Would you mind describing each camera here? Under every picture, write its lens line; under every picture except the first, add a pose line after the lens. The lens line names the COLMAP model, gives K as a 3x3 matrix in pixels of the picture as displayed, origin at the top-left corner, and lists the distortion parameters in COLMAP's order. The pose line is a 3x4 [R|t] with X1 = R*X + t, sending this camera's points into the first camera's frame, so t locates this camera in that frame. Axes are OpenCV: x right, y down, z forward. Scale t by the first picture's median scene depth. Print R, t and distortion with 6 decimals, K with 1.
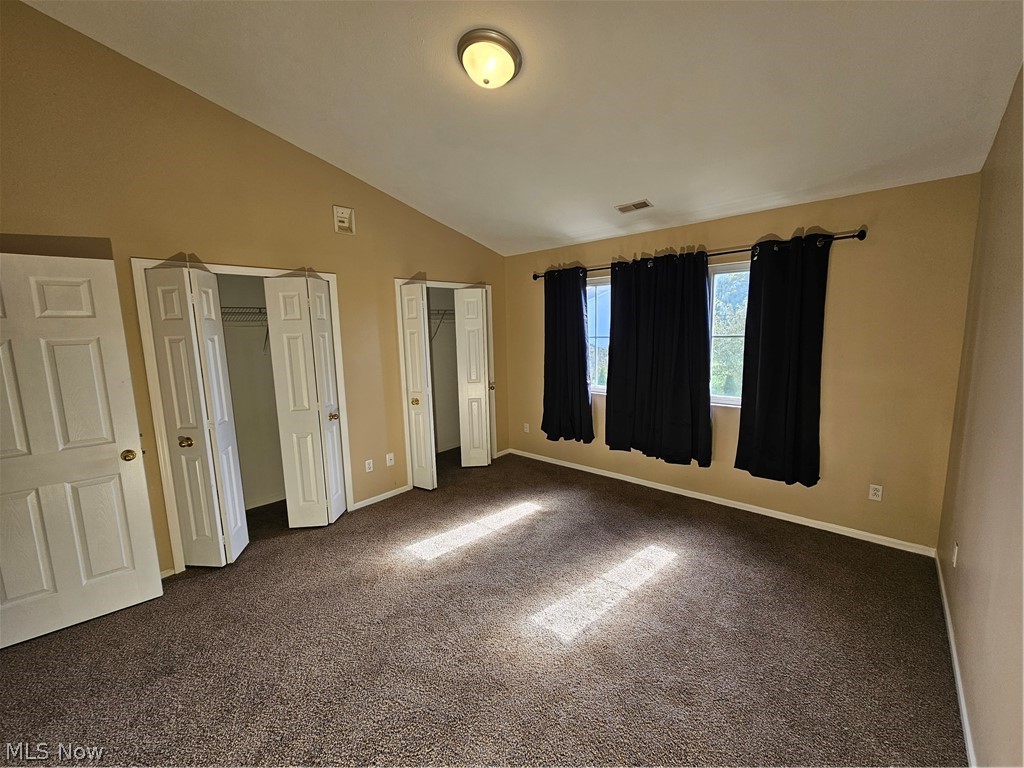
lens RADIAL K [[418.5, 0, 515.6], [0, 418.5, 383.1], [0, 0, 1]] dist [0.001703, 0.000132]
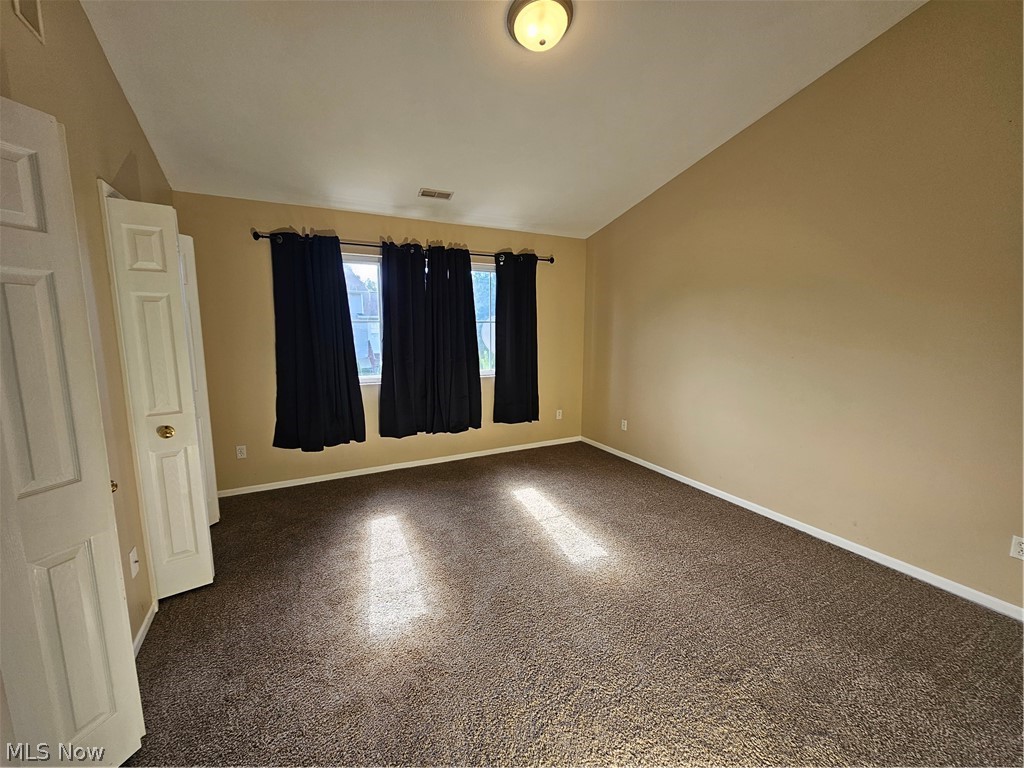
lens RADIAL K [[418.5, 0, 515.6], [0, 418.5, 383.1], [0, 0, 1]] dist [0.001703, 0.000132]
pose [[0.344995, -0.106178, 0.932580, -0.608470], [0.114834, 0.990892, 0.070336, -0.003751], [-0.931553, 0.082826, 0.354045, 0.433775]]
